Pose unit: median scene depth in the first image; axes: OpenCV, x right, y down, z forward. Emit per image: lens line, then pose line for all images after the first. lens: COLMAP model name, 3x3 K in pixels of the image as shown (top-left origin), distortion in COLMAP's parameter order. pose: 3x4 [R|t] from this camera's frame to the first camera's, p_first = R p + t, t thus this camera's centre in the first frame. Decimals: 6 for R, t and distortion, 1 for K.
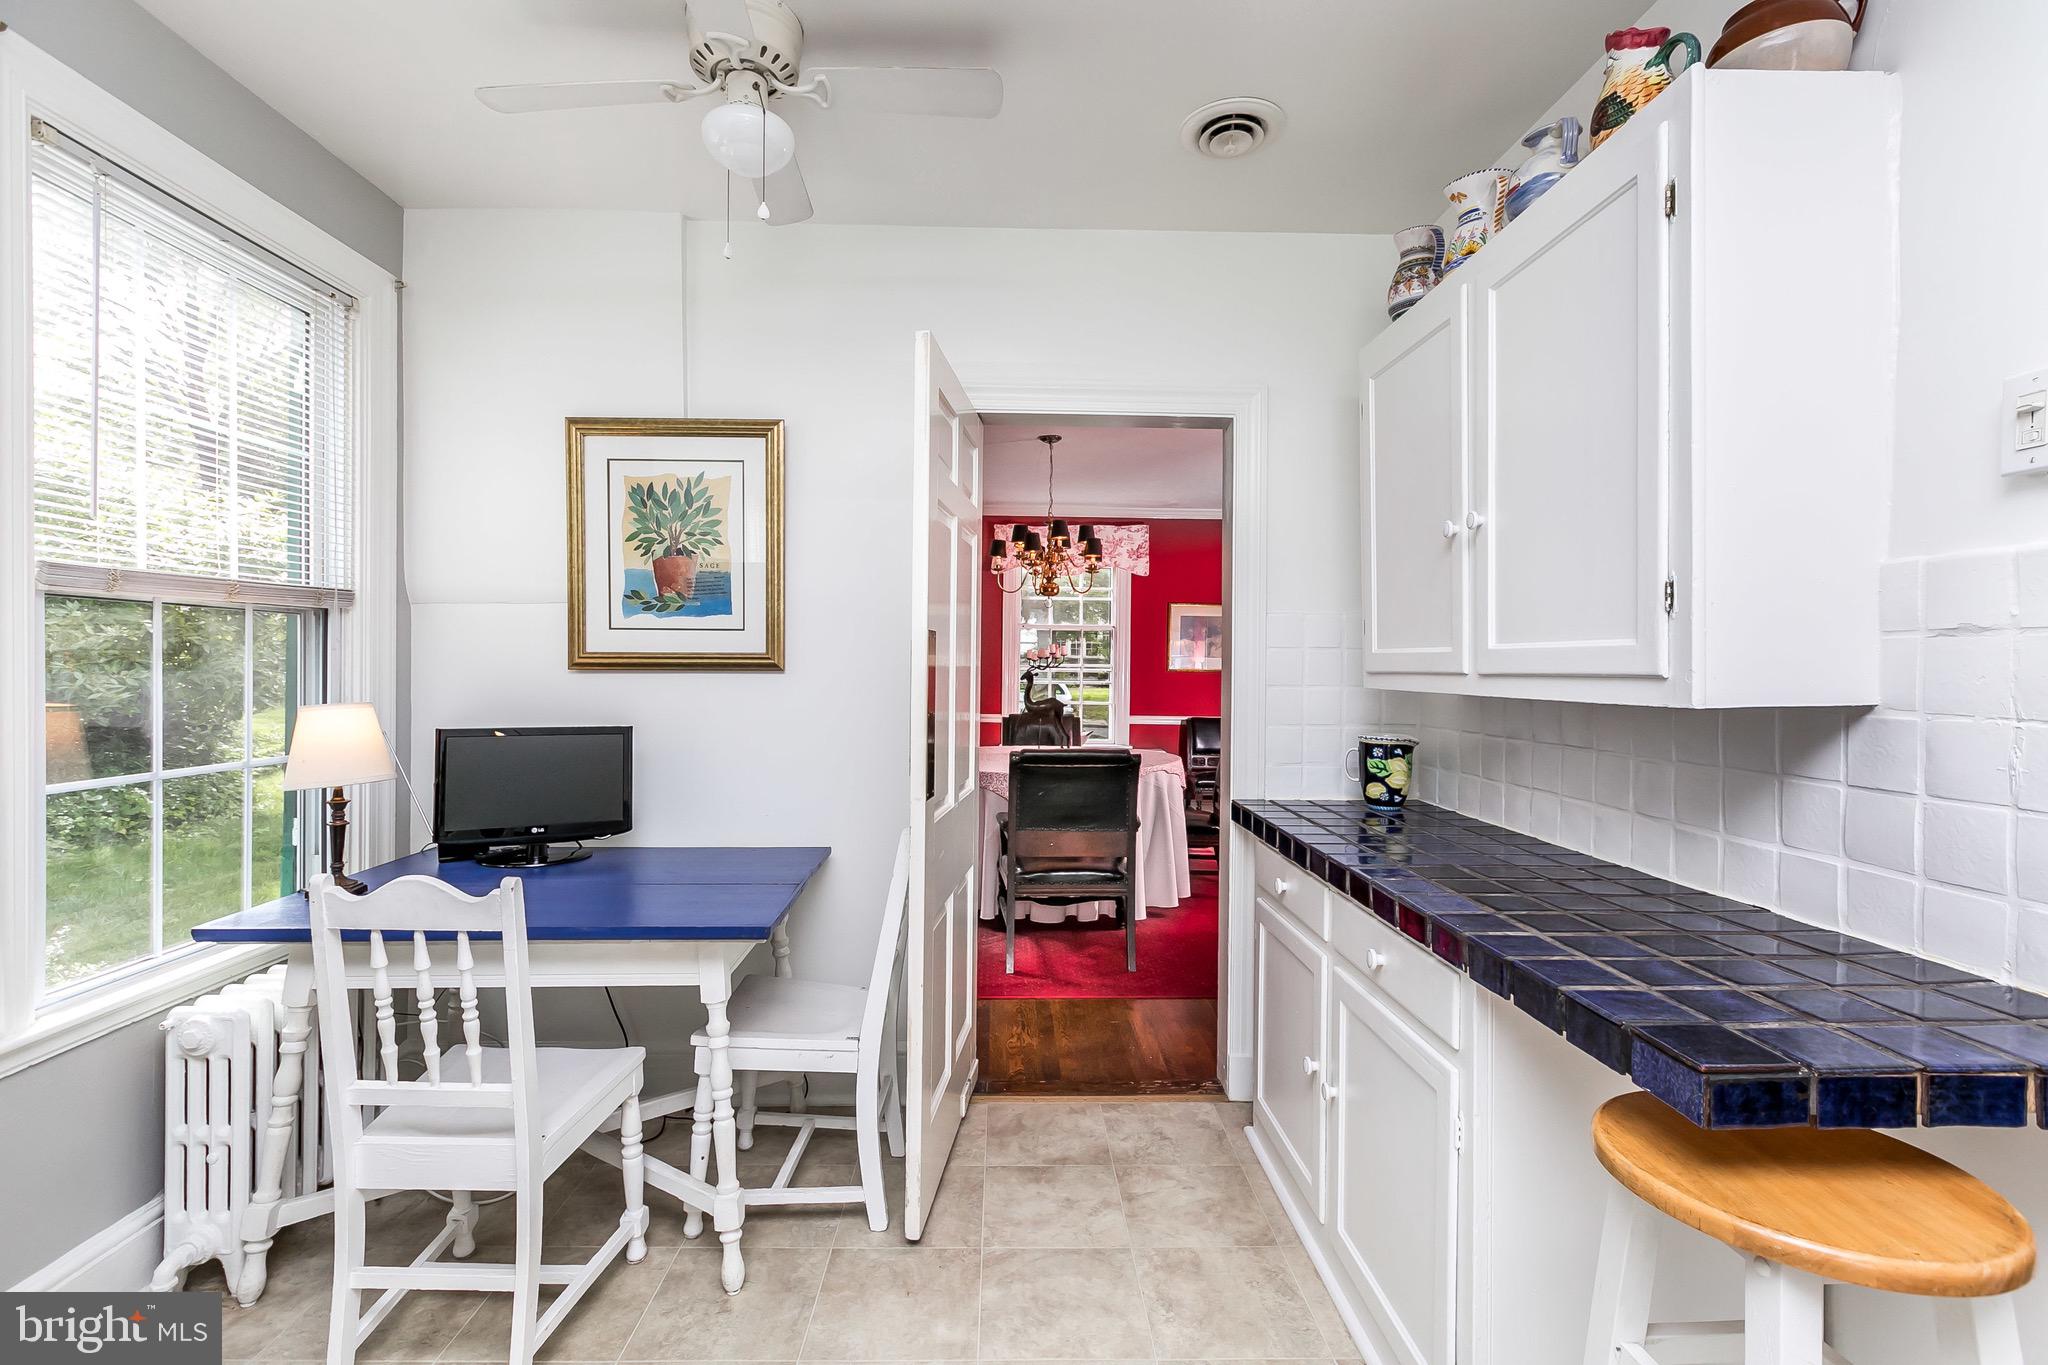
lens RADIAL K [[923.6, 0, 1000.1], [0, 923.6, 674.9], [0, 0, 1]] dist [-0.000590, -0.000365]
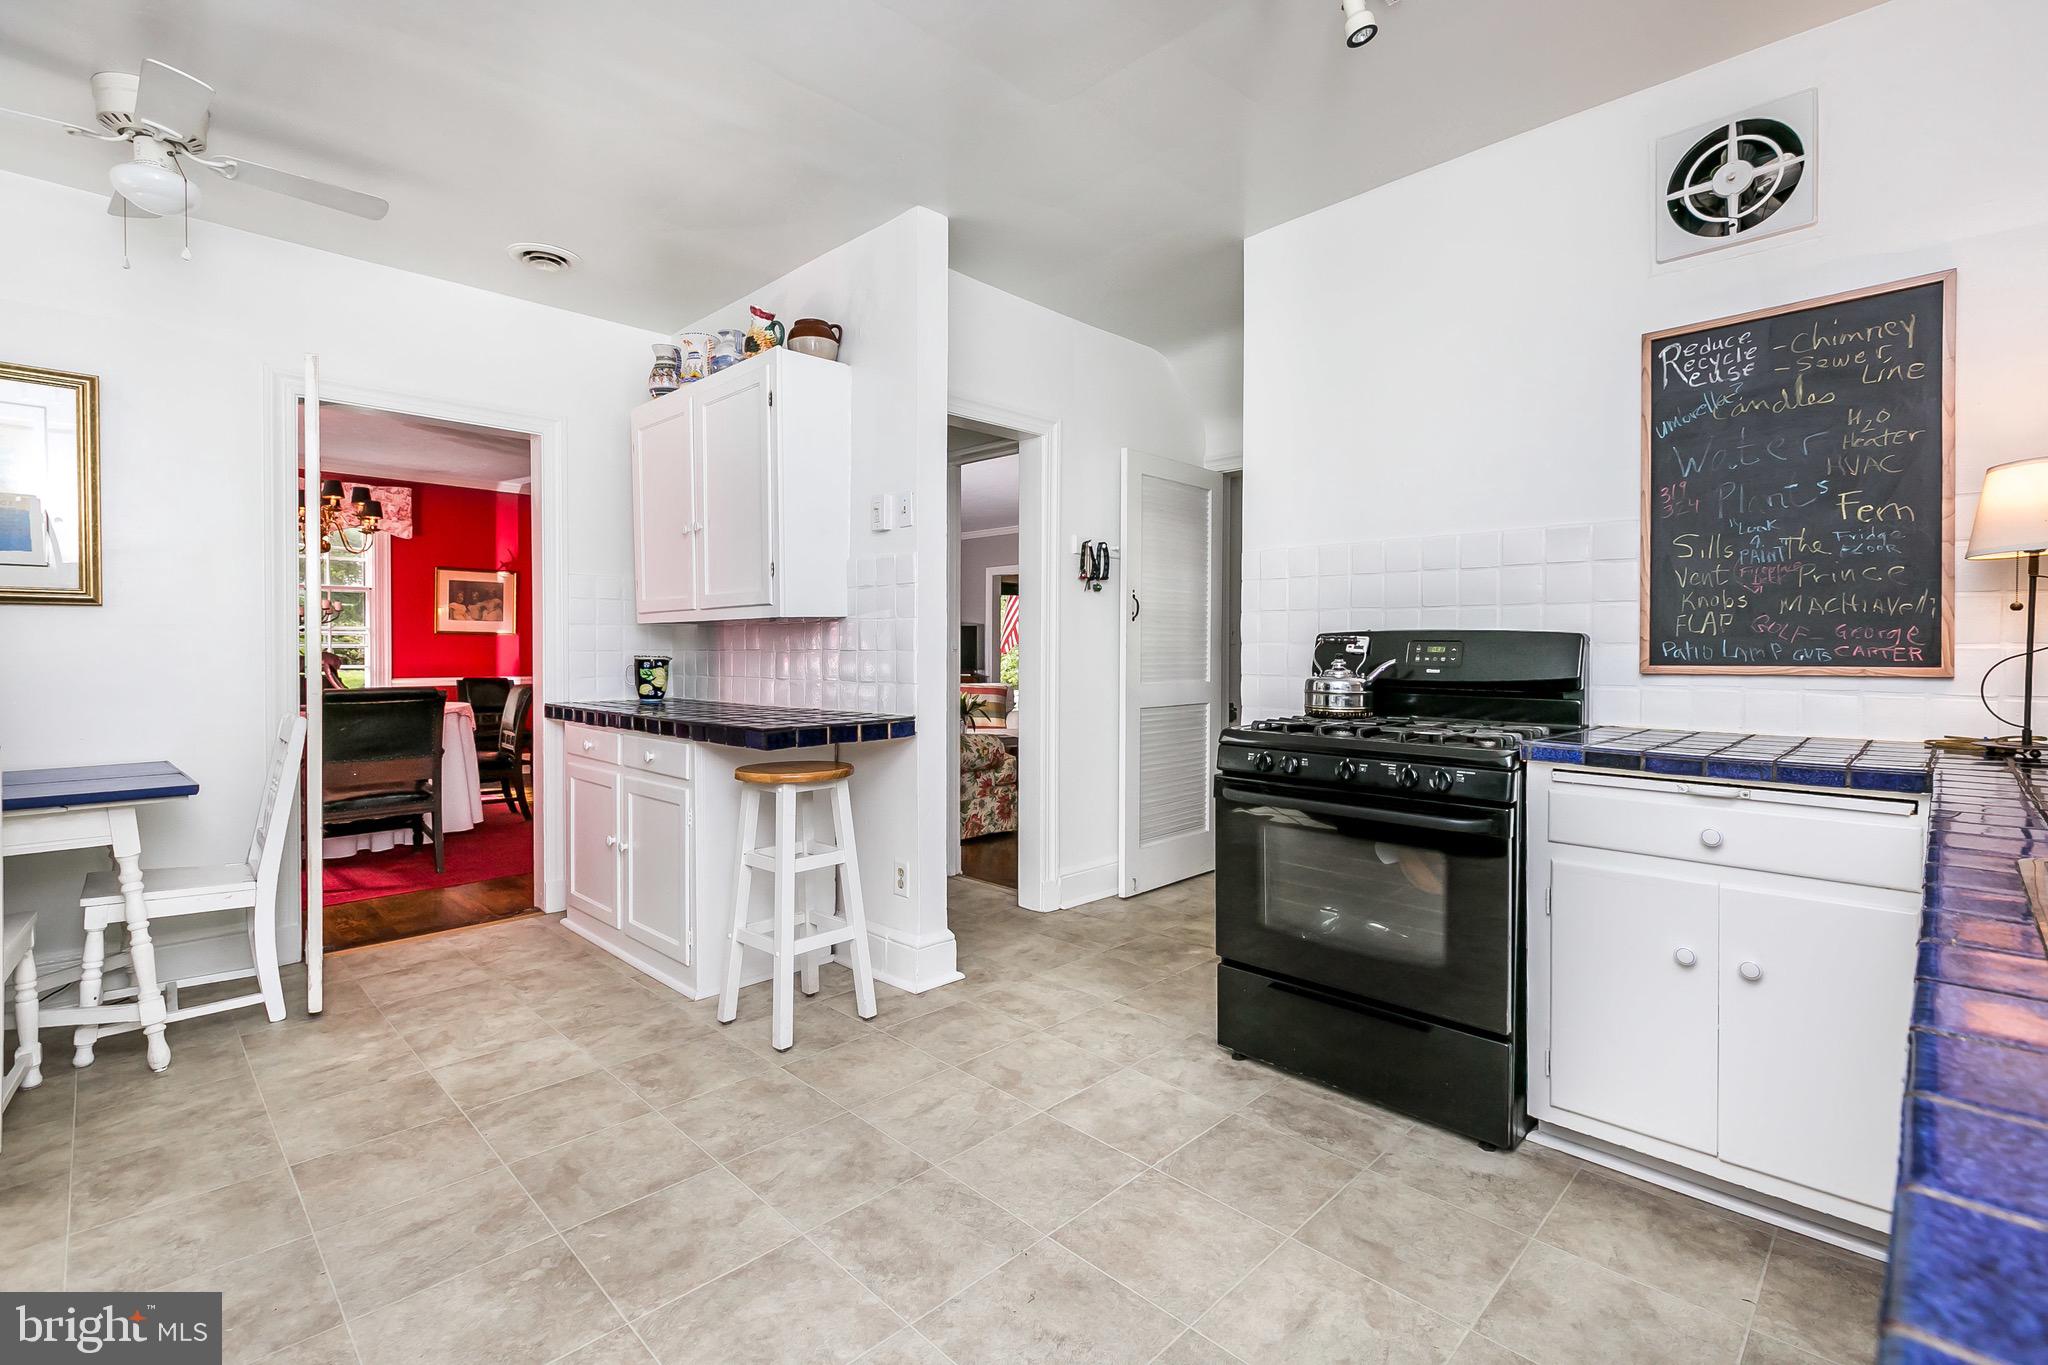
lens RADIAL K [[927.1, 0, 1034.5], [0, 927.1, 651.4], [0, 0, 1]] dist [0.001854, -0.000418]
pose [[0.704450, -0.012121, 0.709650, -0.256955], [0.013707, 0.999900, 0.003471, 0.066257], [-0.709621, 0.007282, 0.704546, -0.606981]]
